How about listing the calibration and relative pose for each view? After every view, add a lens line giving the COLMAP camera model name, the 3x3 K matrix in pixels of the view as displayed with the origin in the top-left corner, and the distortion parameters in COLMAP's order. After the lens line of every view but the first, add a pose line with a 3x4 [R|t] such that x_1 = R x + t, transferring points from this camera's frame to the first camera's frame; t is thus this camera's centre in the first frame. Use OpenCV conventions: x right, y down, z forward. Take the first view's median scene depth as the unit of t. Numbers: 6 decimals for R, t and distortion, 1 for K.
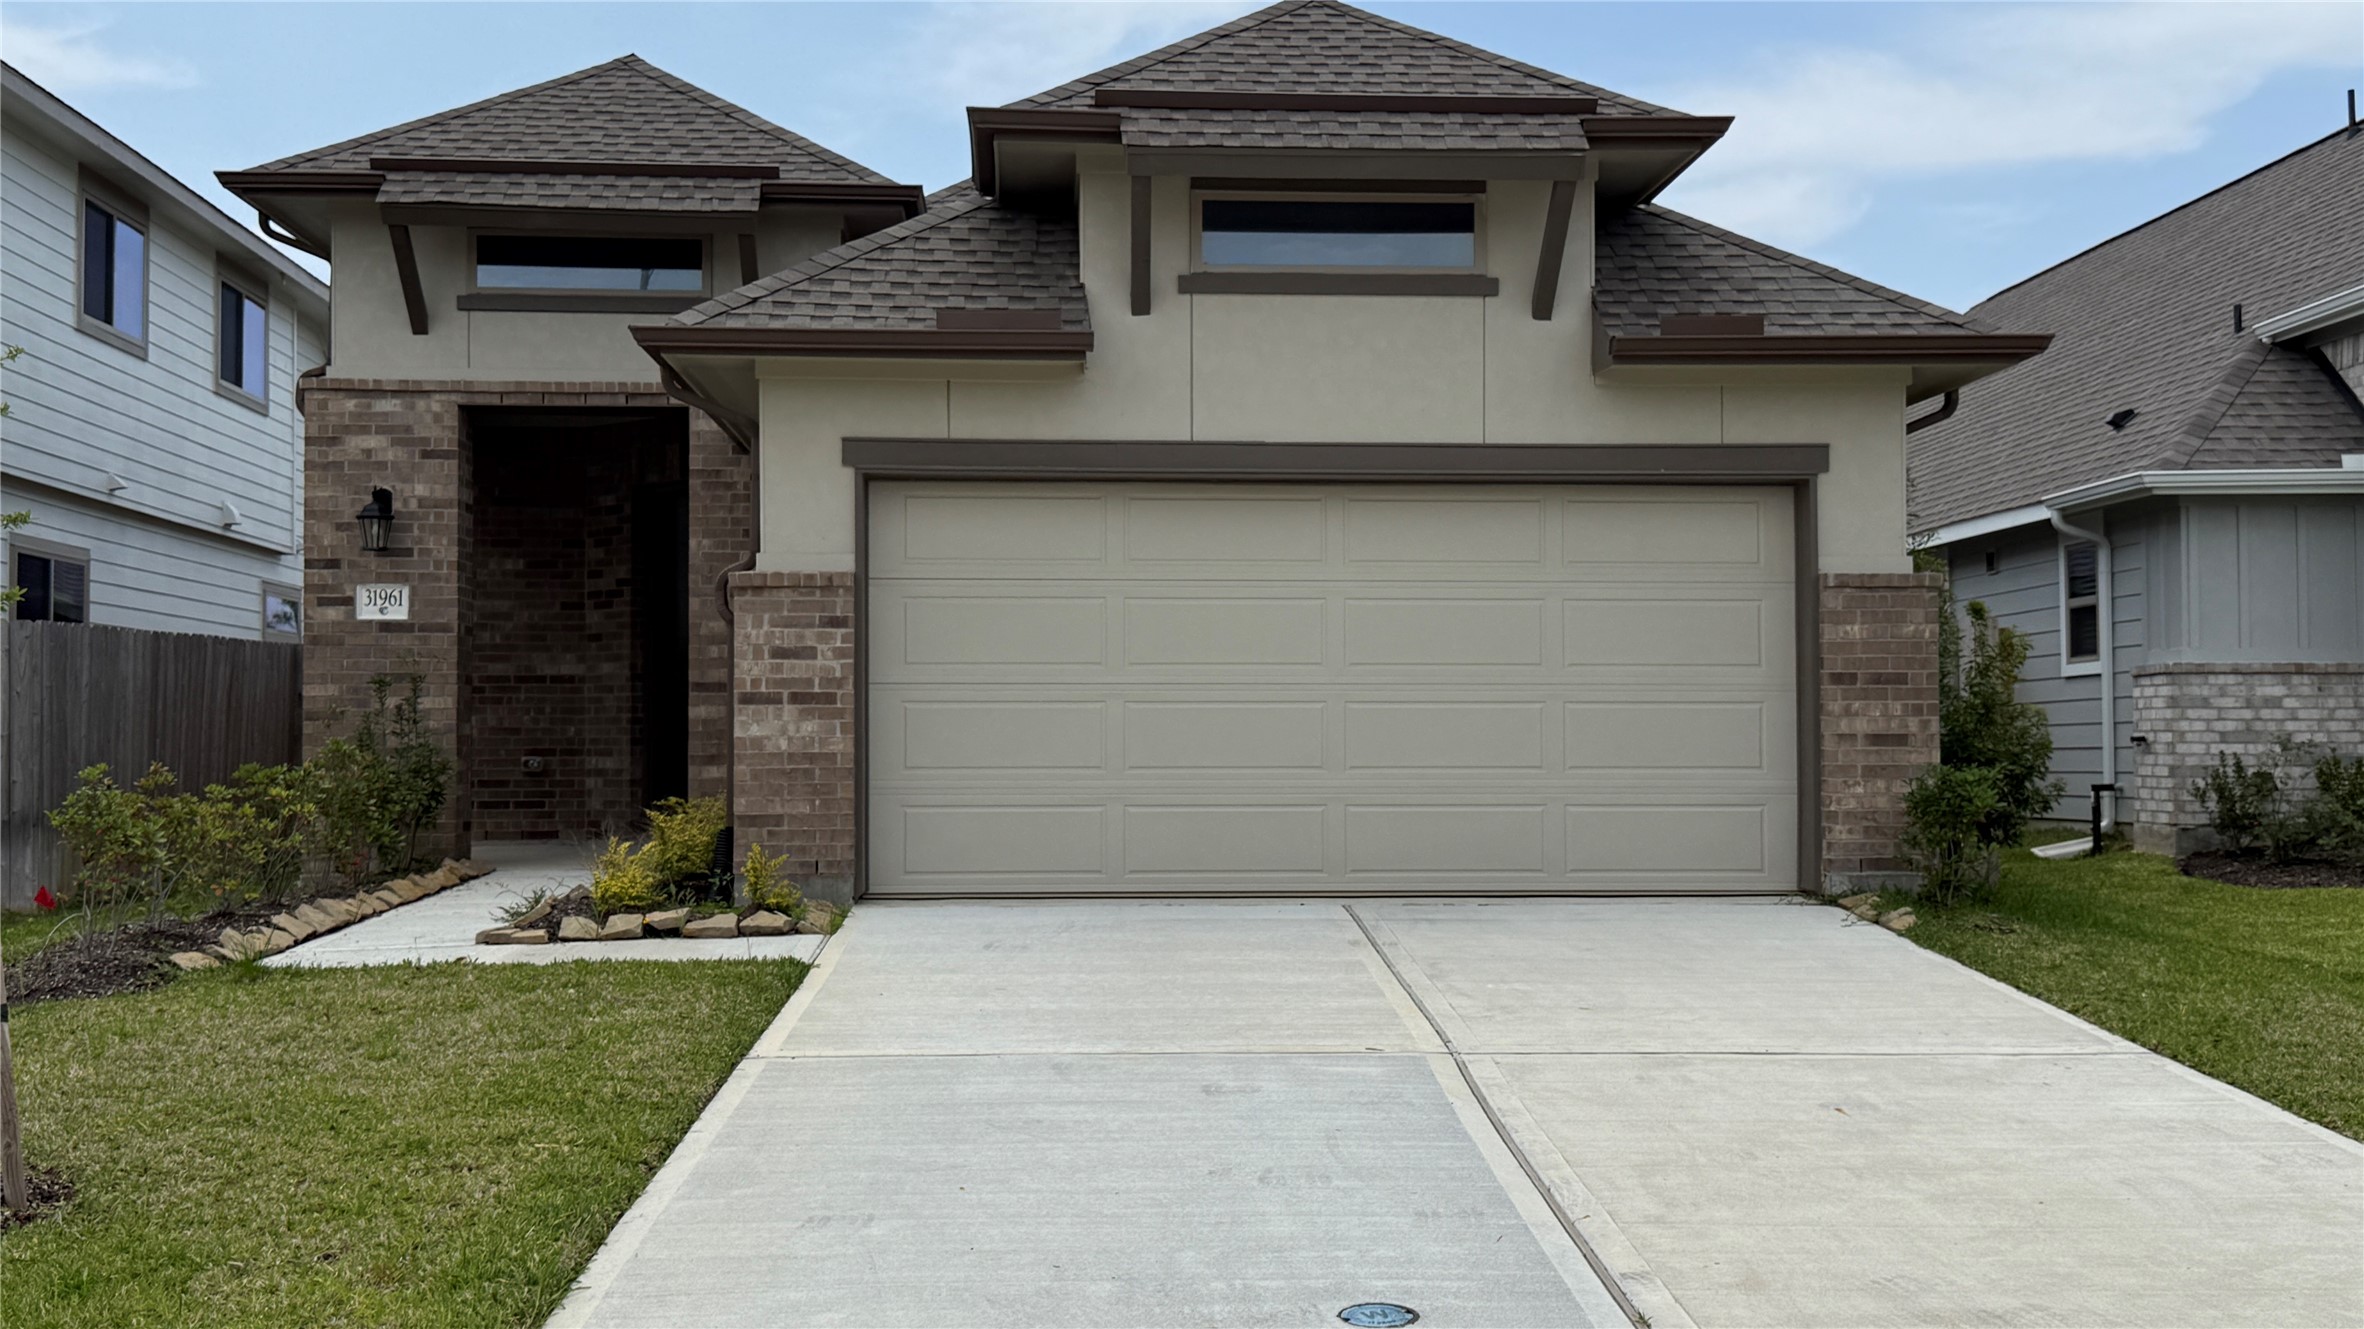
lens RADIAL K [[2489.4, 0, 1180.9], [0, 2489.4, 676.0], [0, 0, 1]] dist [0.201505, -0.407887]
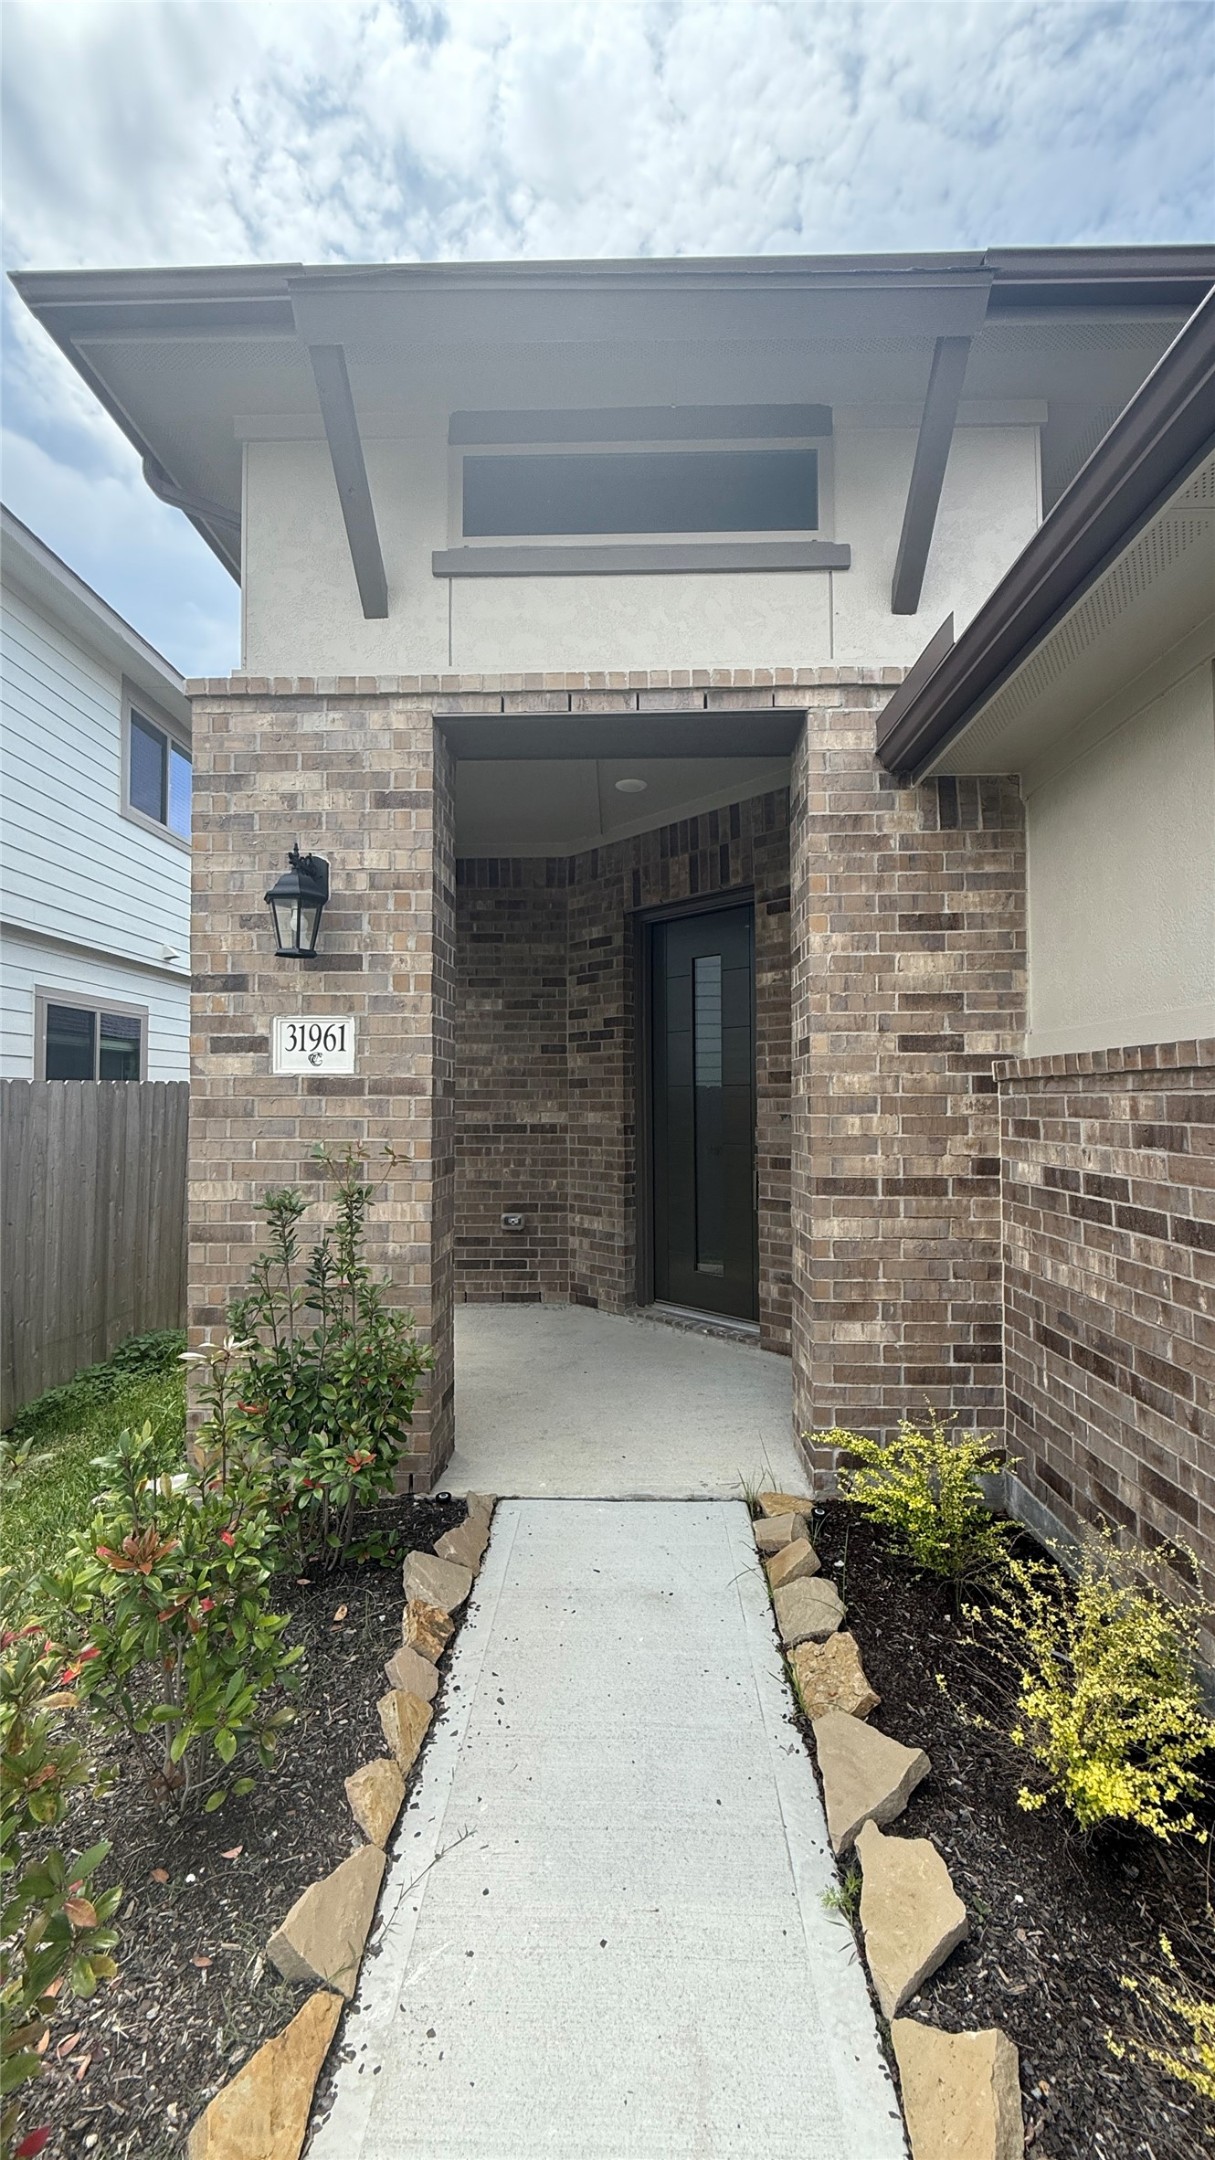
lens RADIAL K [[861.3, 0, 604.3], [0, 861.3, 1075.8], [0, 0, 1]] dist [0.000563, 0.000114]
pose [[0.996188, -0.003199, -0.087169, -0.226993], [0.003545, 0.999986, 0.003816, -0.022255], [0.087156, -0.004110, 0.996186, 0.796082]]
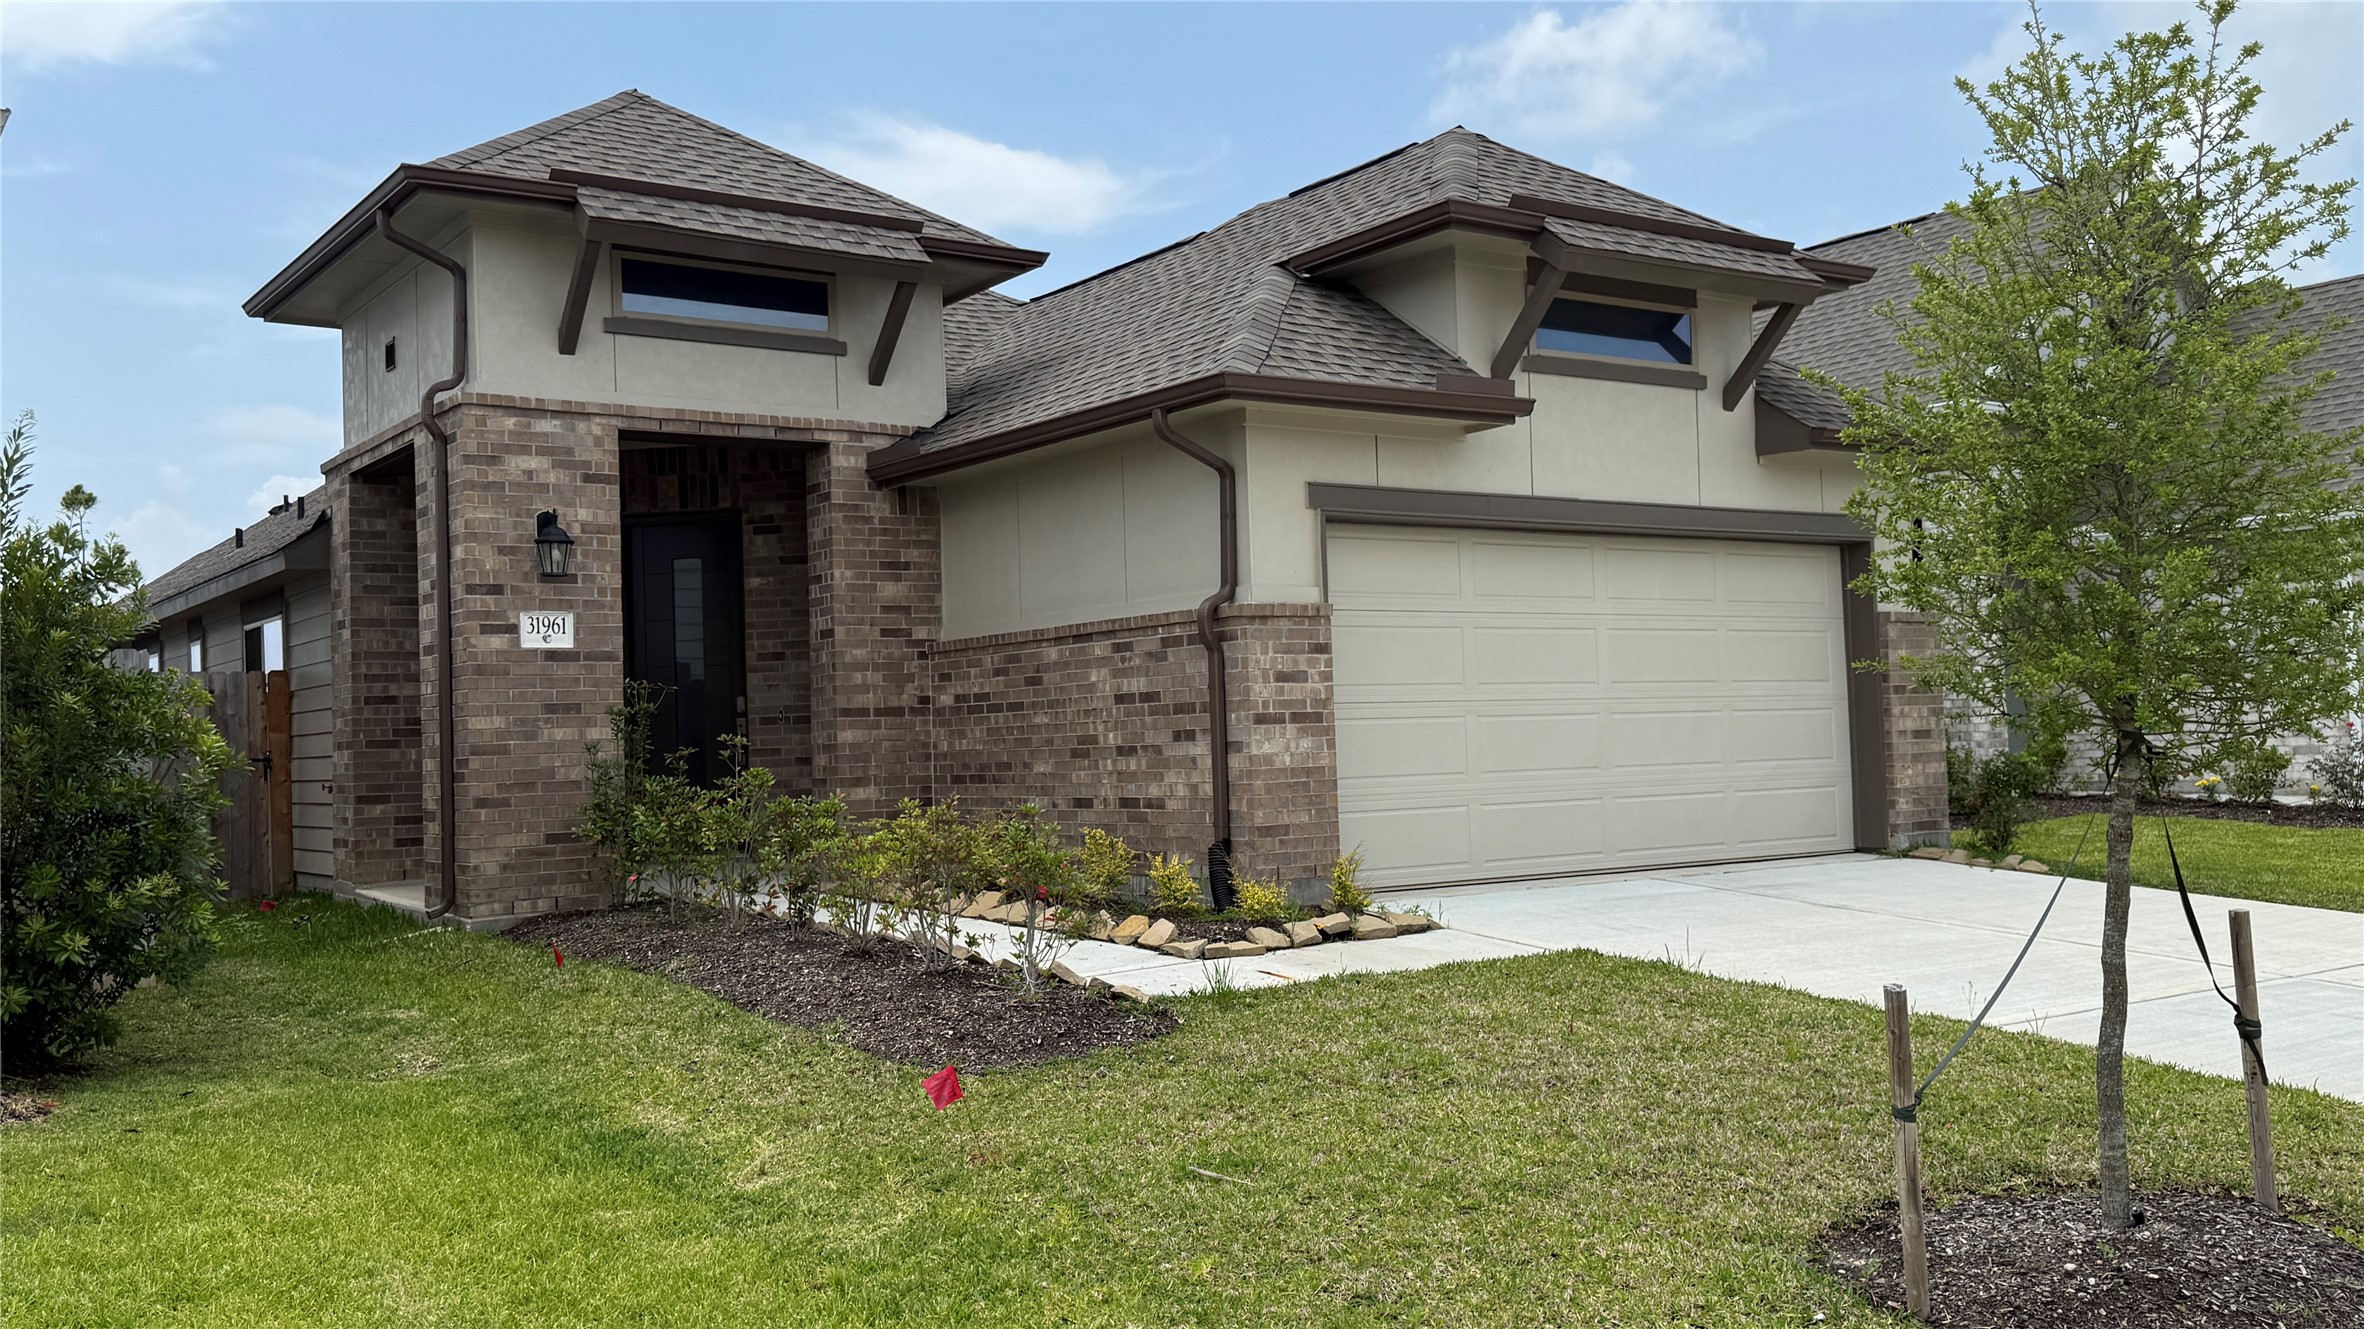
lens RADIAL K [[2021.1, 0, 1182.0], [0, 2021.1, 664.5], [0, 0, 1]] dist [0.134084, -0.000140]
pose [[0.851123, -0.005107, 0.524941, -0.515824], [0.013131, 0.999847, -0.011563, -0.003824], [-0.524802, 0.016735, 0.851060, 0.209920]]
